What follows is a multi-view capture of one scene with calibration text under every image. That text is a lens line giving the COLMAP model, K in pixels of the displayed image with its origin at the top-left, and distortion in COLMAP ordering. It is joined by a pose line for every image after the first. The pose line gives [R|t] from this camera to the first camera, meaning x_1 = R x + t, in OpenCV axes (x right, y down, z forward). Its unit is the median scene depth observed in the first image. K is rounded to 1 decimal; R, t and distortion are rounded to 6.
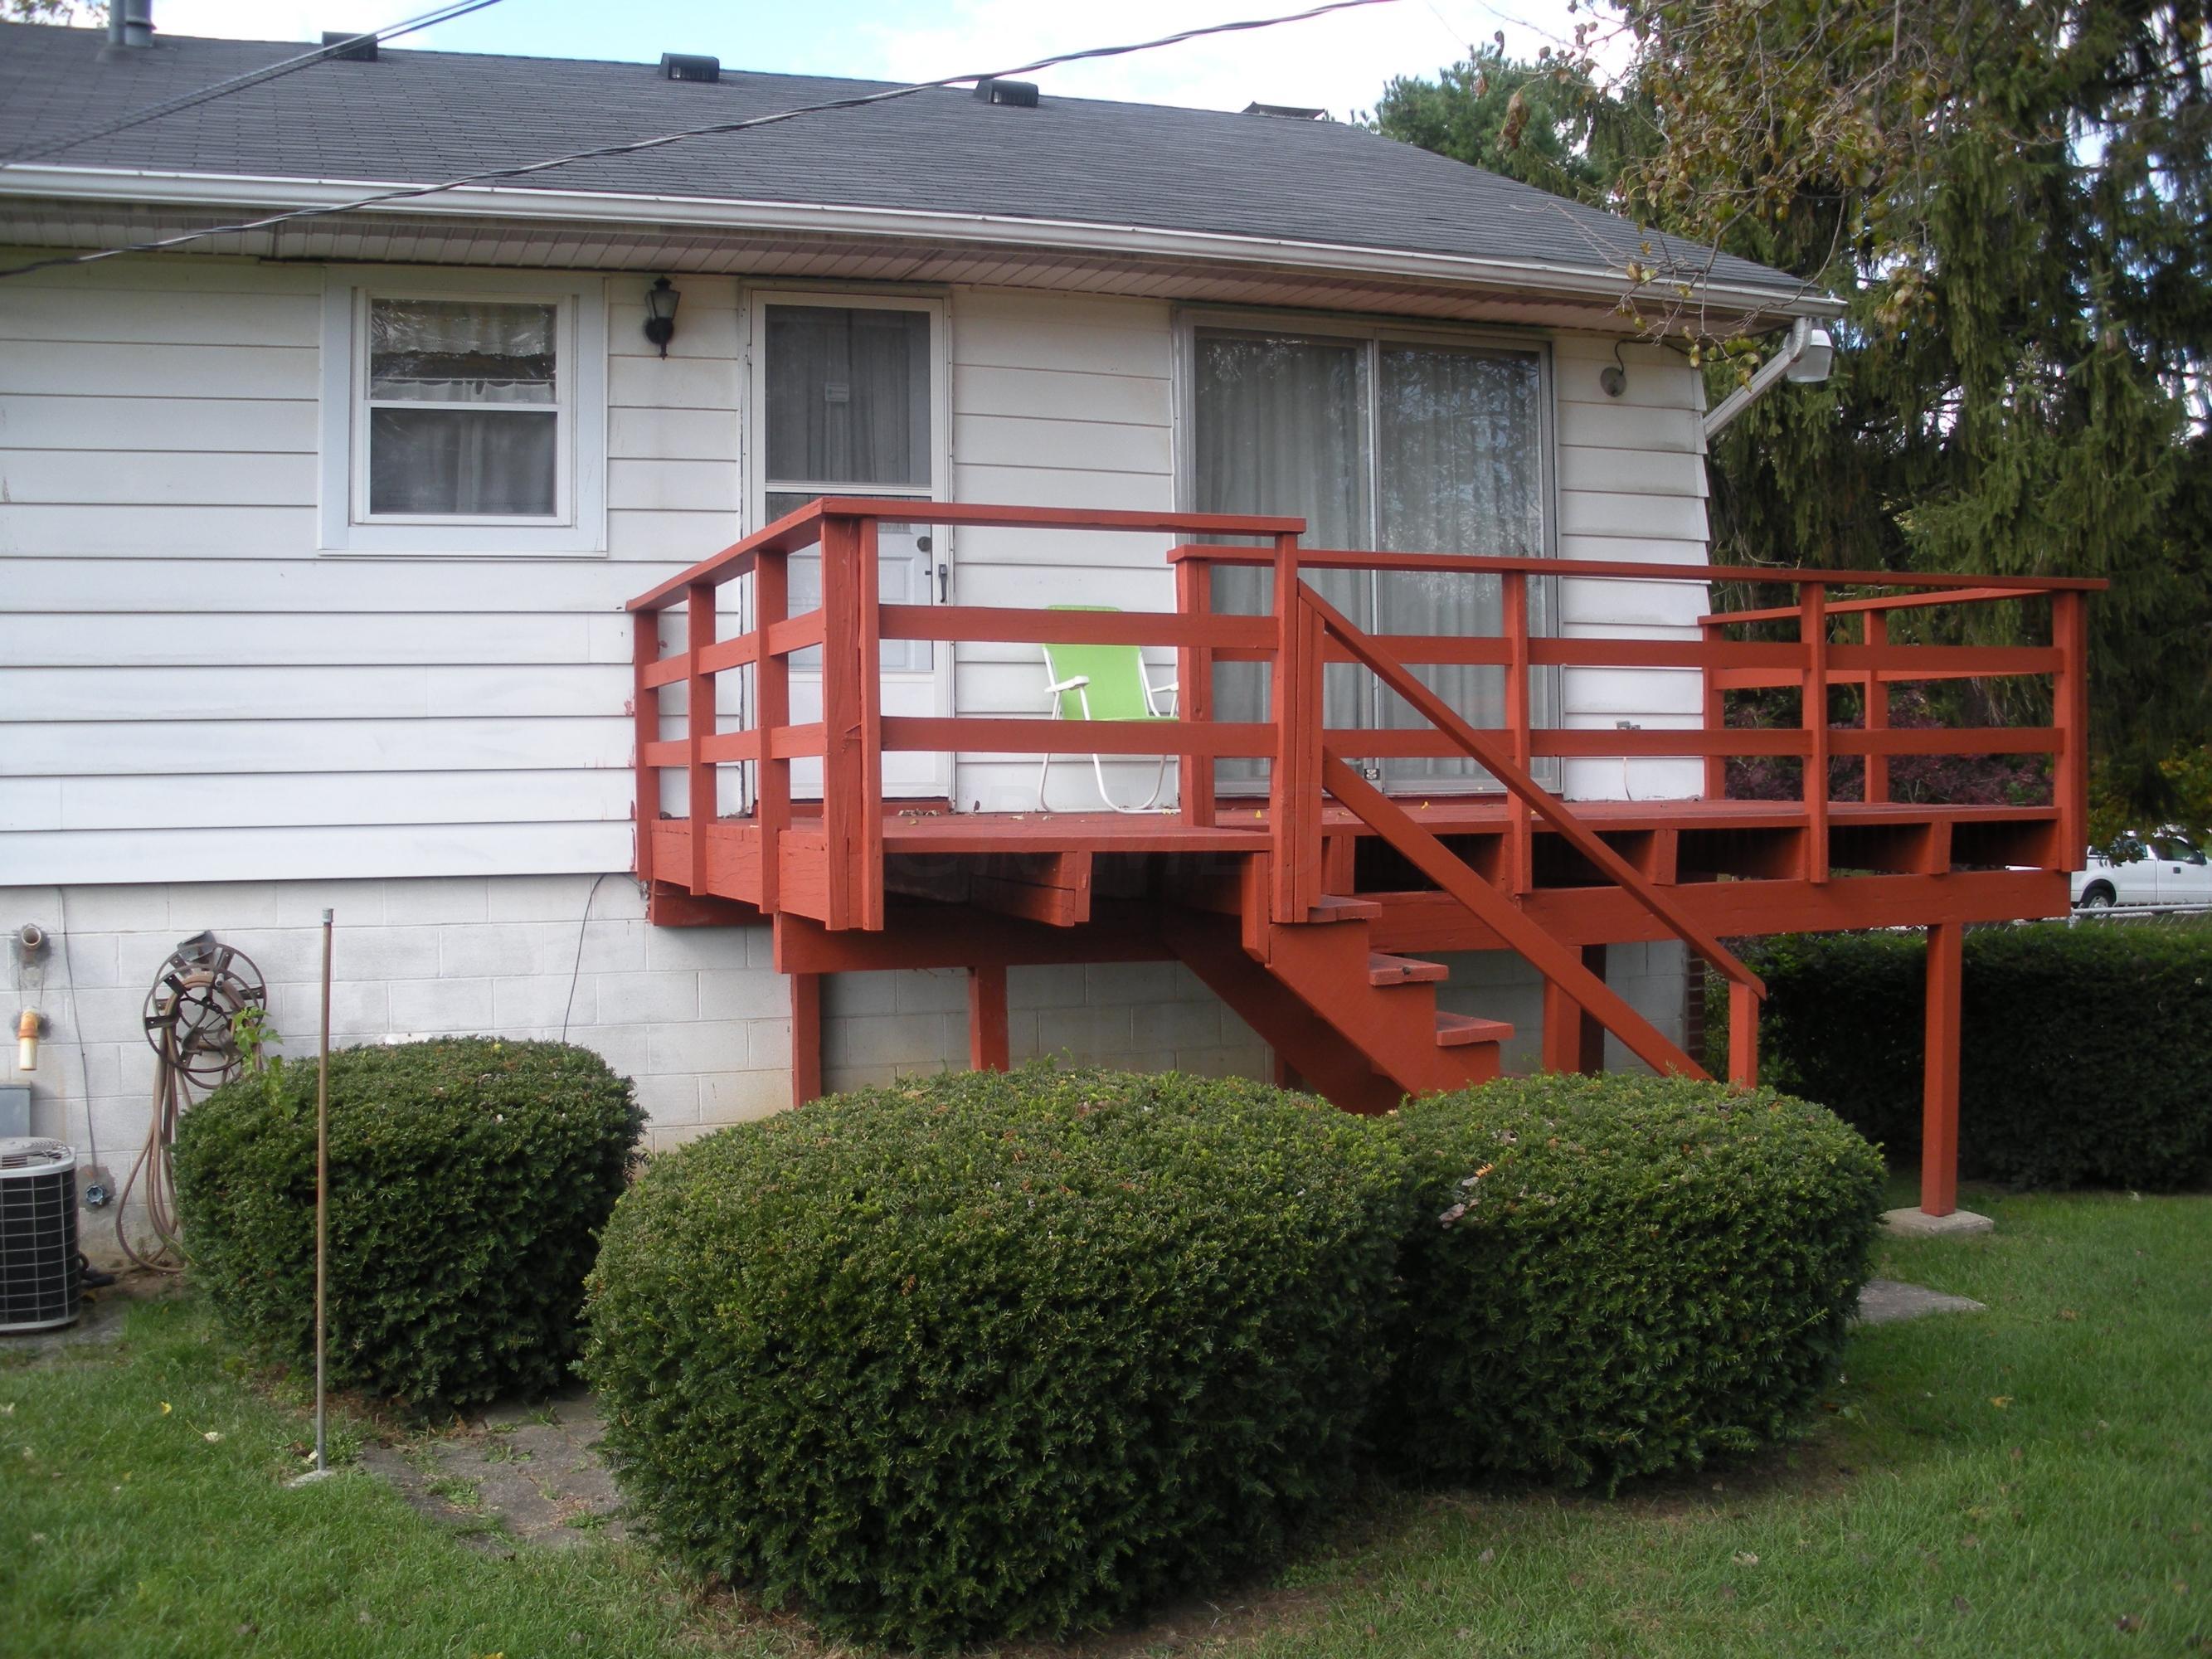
lens RADIAL K [[2430.3, 0, 1106.0], [0, 2430.3, 829.5], [0, 0, 1]] dist [-0.291275, 0.468106]
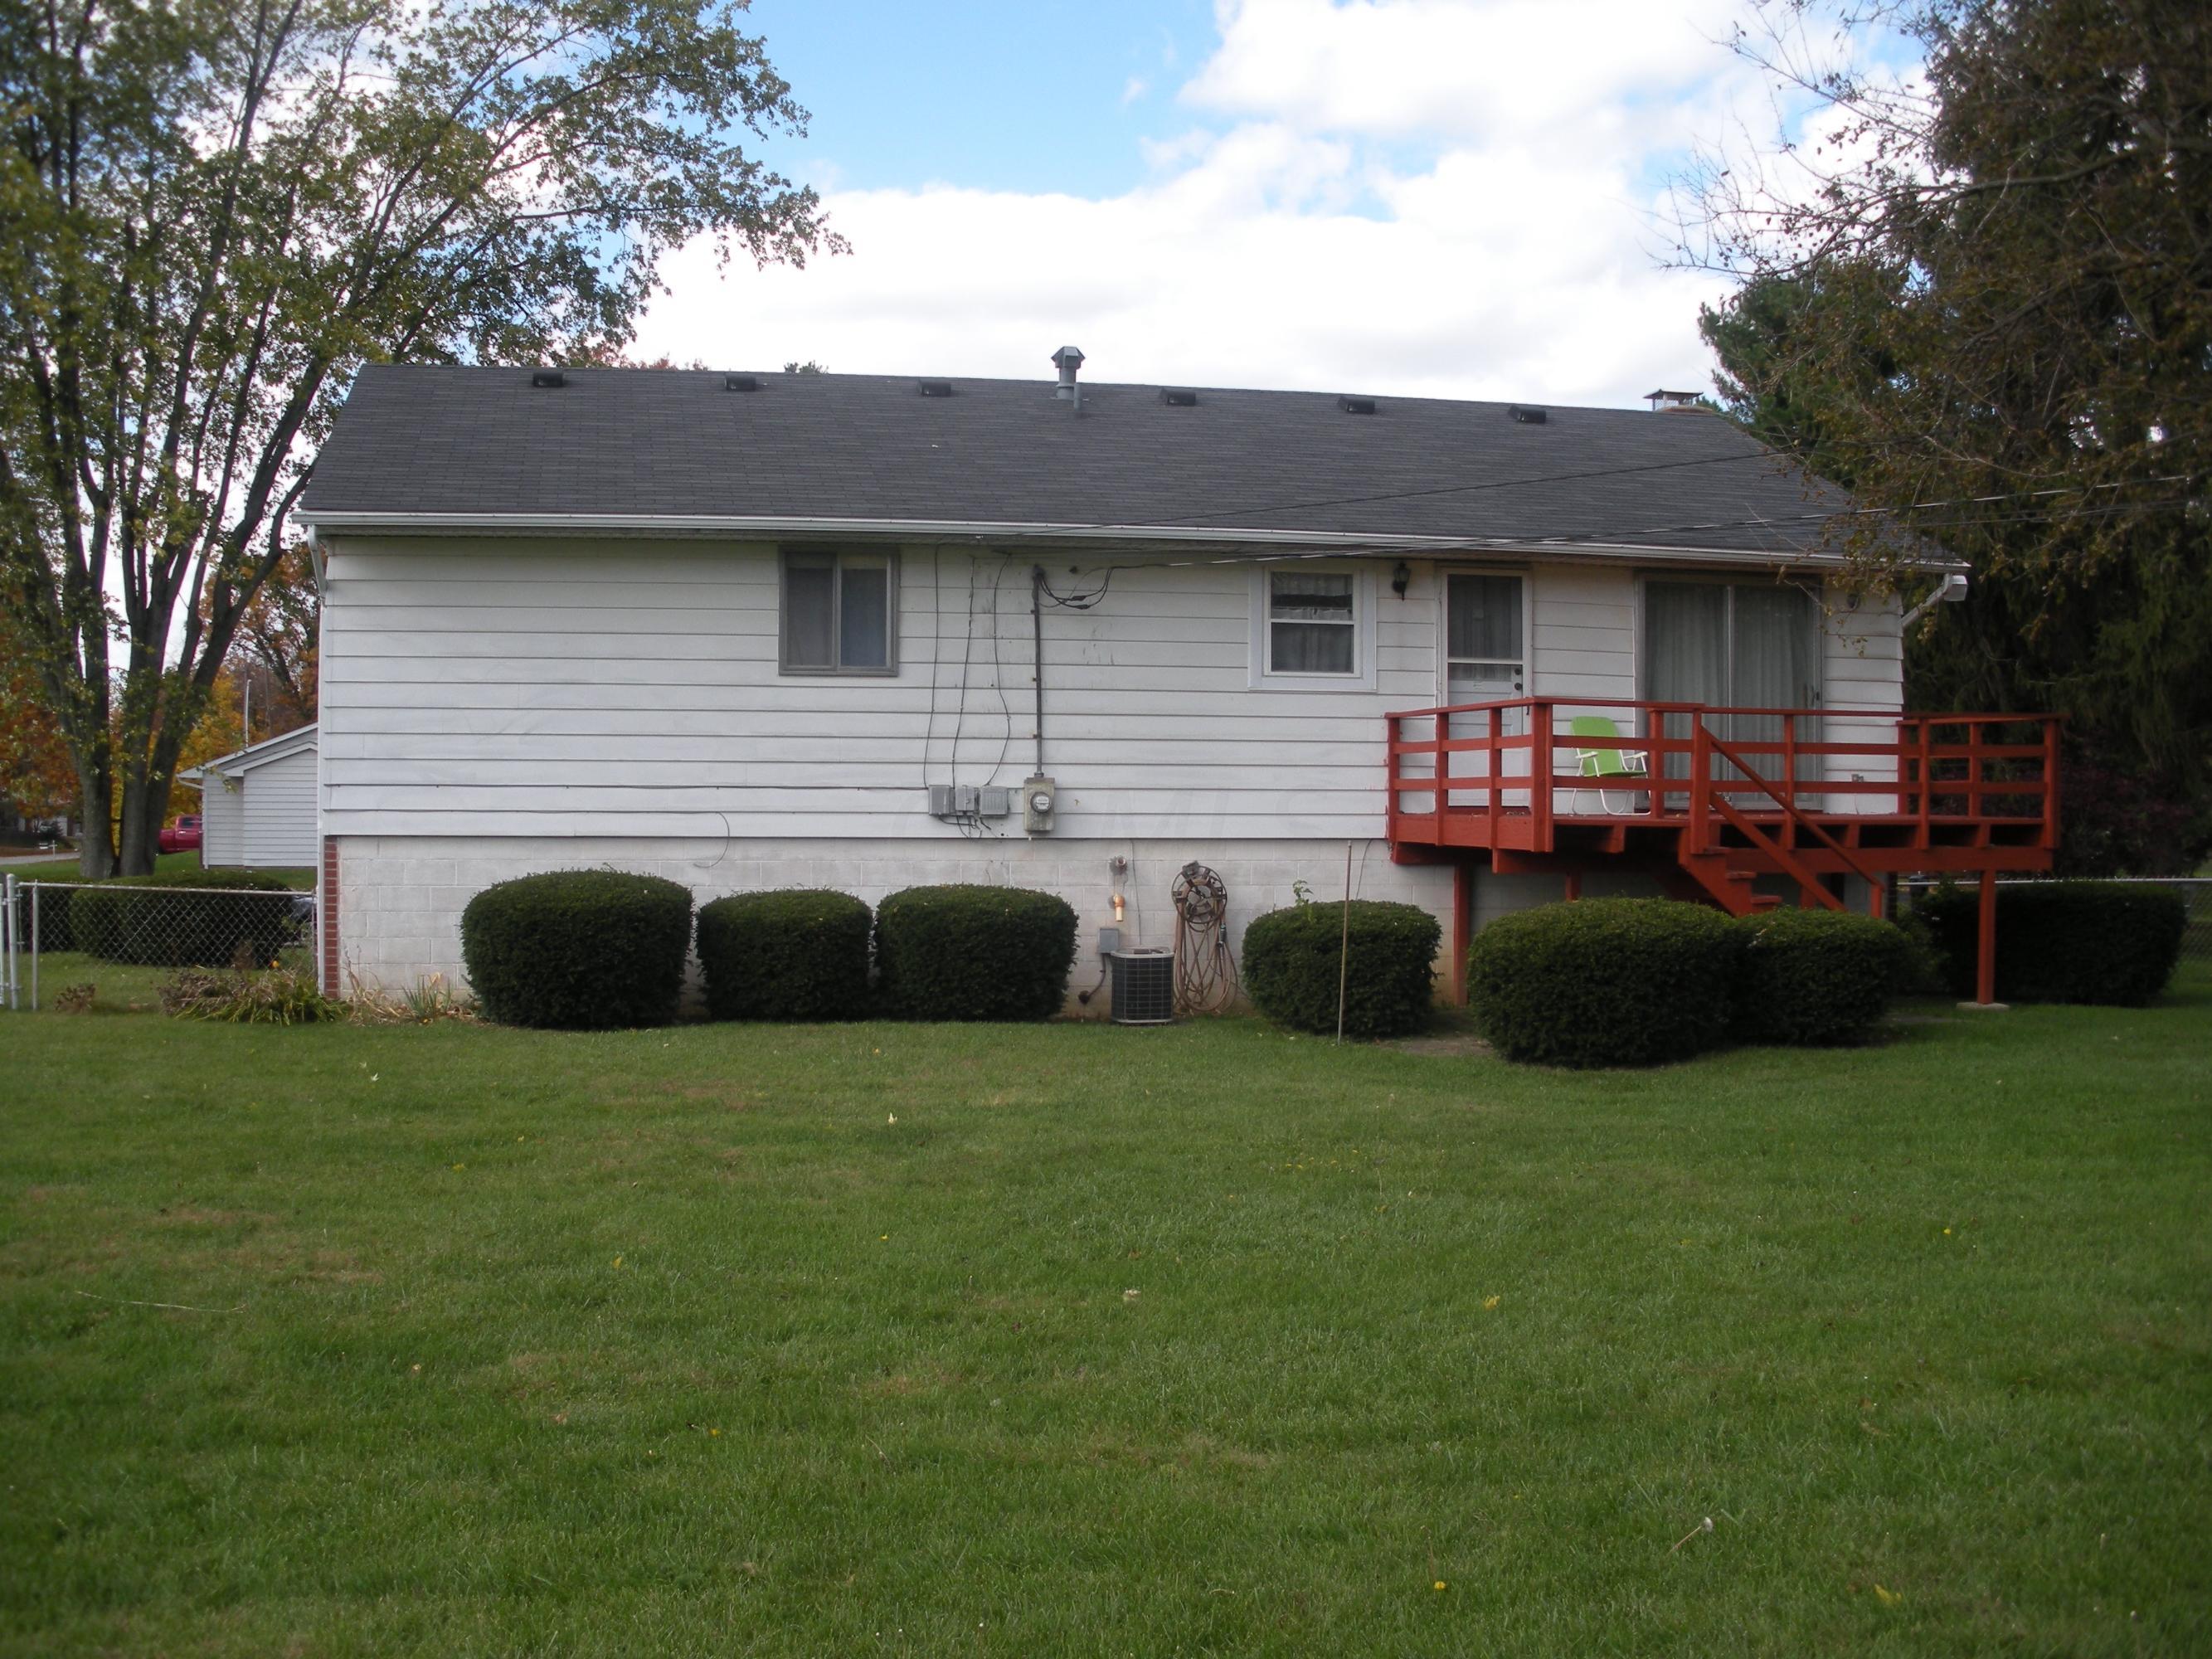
lens RADIAL K [[2430.3, 0, 1106.0], [0, 2430.3, 829.5], [0, 0, 1]] dist [-0.291275, 0.468106]
pose [[0.989442, 0.016619, -0.143971, -0.141447], [-0.017614, 0.999829, -0.005637, 0.028189], [0.143852, 0.008113, 0.989566, -1.272452]]
